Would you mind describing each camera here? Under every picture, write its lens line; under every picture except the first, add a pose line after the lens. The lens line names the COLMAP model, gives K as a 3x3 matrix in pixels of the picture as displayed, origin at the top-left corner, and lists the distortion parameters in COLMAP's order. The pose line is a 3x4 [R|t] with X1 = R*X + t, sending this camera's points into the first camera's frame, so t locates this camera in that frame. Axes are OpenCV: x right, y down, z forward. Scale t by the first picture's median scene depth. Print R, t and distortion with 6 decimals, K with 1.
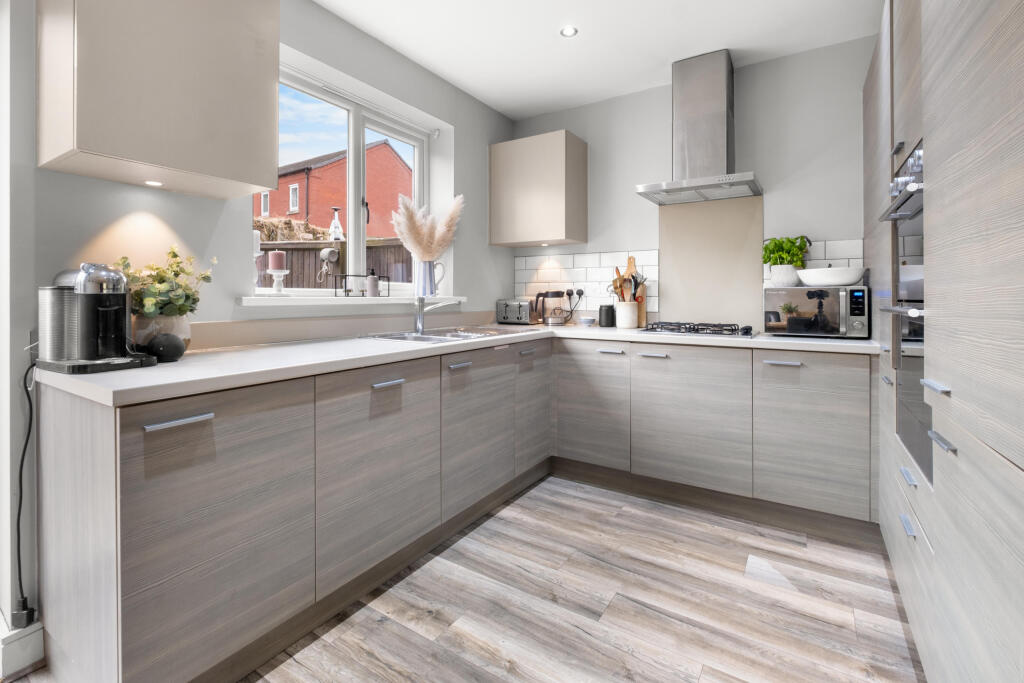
lens RADIAL K [[469.8, 0, 506.3], [0, 469.8, 296.1], [0, 0, 1]] dist [-0.002372, -0.000609]
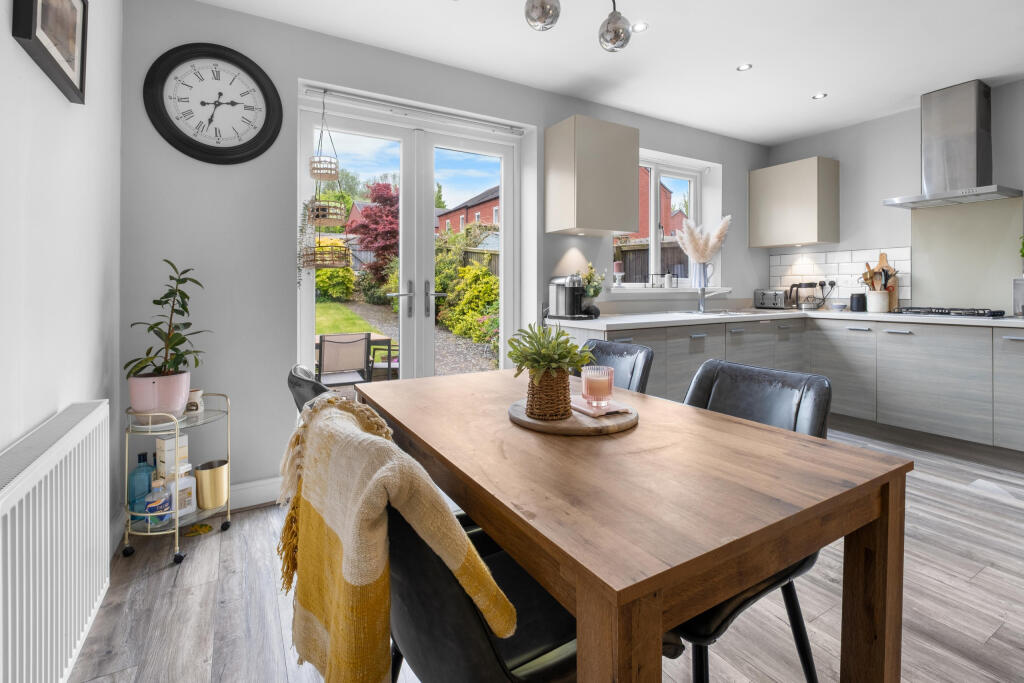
lens RADIAL K [[469.8, 0, 506.3], [0, 469.8, 296.1], [0, 0, 1]] dist [-0.002372, -0.000609]
pose [[0.892119, 0.000955, -0.451799, -0.066248], [0.006653, 0.999862, 0.015250, 0.001348], [0.451751, -0.016611, 0.891989, -0.652650]]
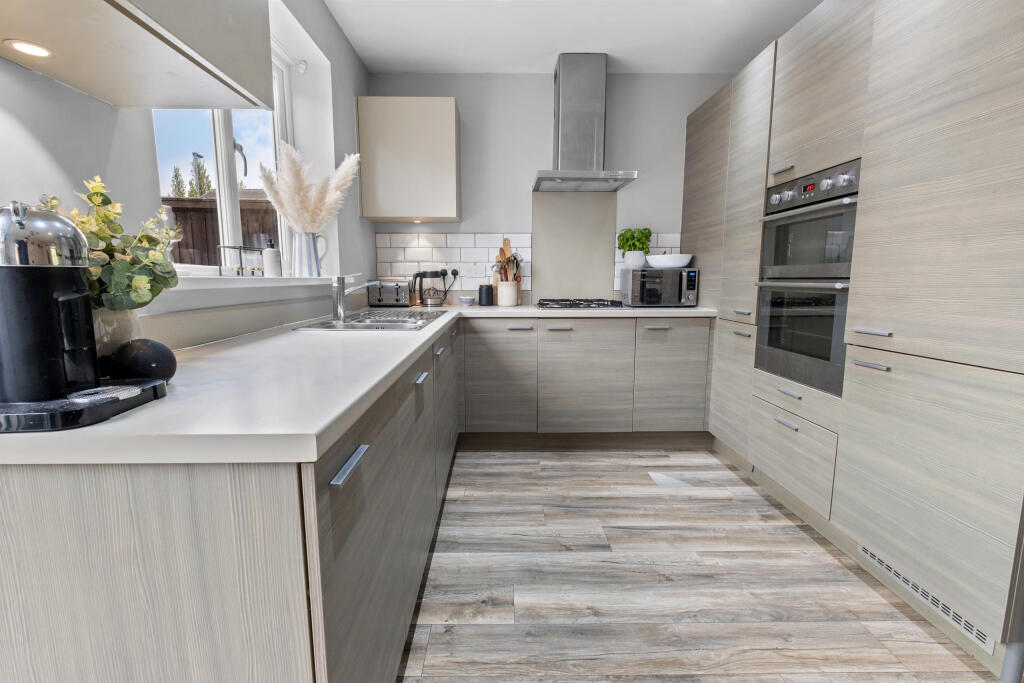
lens RADIAL K [[448.8, 0, 512.0], [0, 448.8, 341.5], [0, 0, 1]] dist [-0.001510, -0.000398]
pose [[0.829763, -0.080658, 0.552256, -0.391075], [0.001872, 0.989899, 0.141764, 0.003291], [-0.558112, -0.116597, 0.821533, 0.176300]]
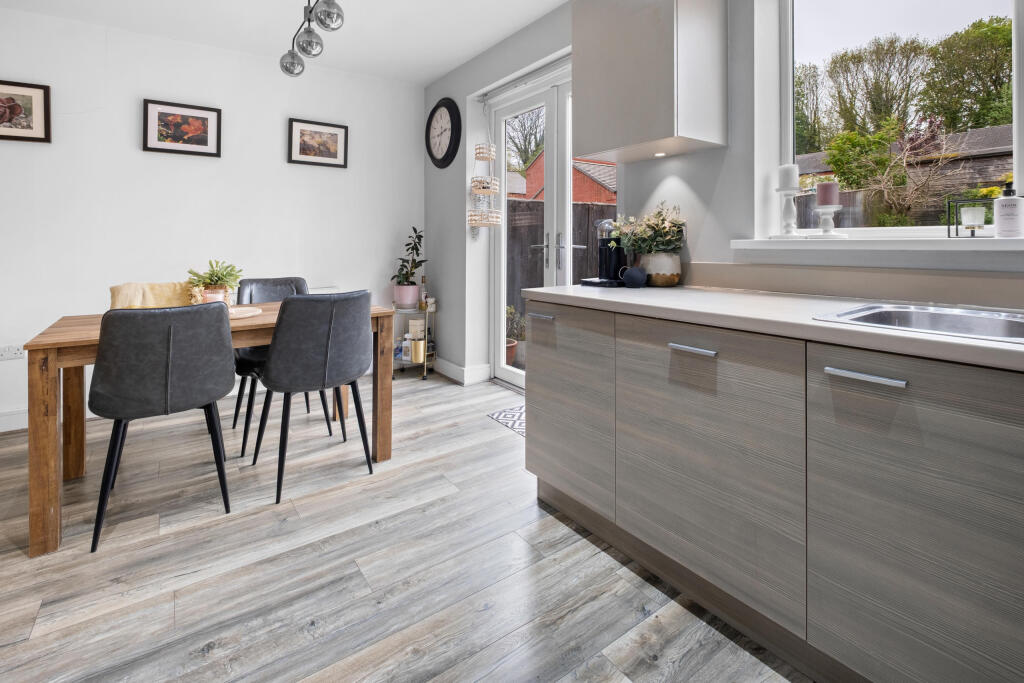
lens RADIAL K [[482.2, 0, 508.0], [0, 482.2, 240.0], [0, 0, 1]] dist [-0.000110, -0.000204]
pose [[-0.371450, -0.006134, -0.928433, 0.430869], [0.003674, 0.999961, -0.008076, 0.006118], [0.928446, -0.006411, -0.371412, 0.715776]]
